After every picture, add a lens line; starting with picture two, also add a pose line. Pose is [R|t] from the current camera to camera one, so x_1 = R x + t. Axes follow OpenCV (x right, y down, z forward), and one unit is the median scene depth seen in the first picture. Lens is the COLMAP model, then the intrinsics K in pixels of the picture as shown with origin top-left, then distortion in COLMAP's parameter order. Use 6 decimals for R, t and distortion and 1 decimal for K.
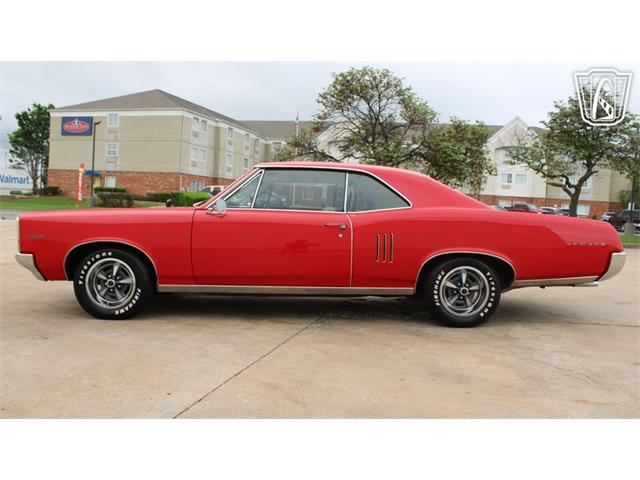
lens RADIAL K [[679.4, 0, 320.0], [0, 679.4, 240.0], [0, 0, 1]] dist [-0.123166, 0.158885]
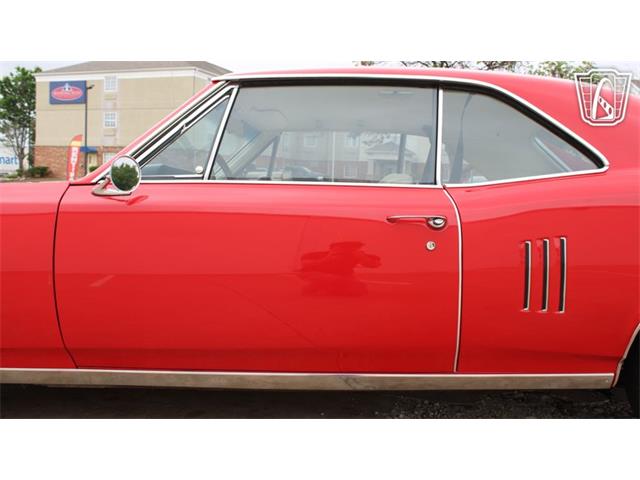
lens RADIAL K [[679.4, 0, 320.0], [0, 679.4, 240.0], [0, 0, 1]] dist [-0.123166, 0.158885]
pose [[0.997839, -0.011332, -0.064721, -0.002389], [0.013070, 0.999563, 0.026499, -0.006613], [0.064393, -0.027287, 0.997551, 0.194722]]
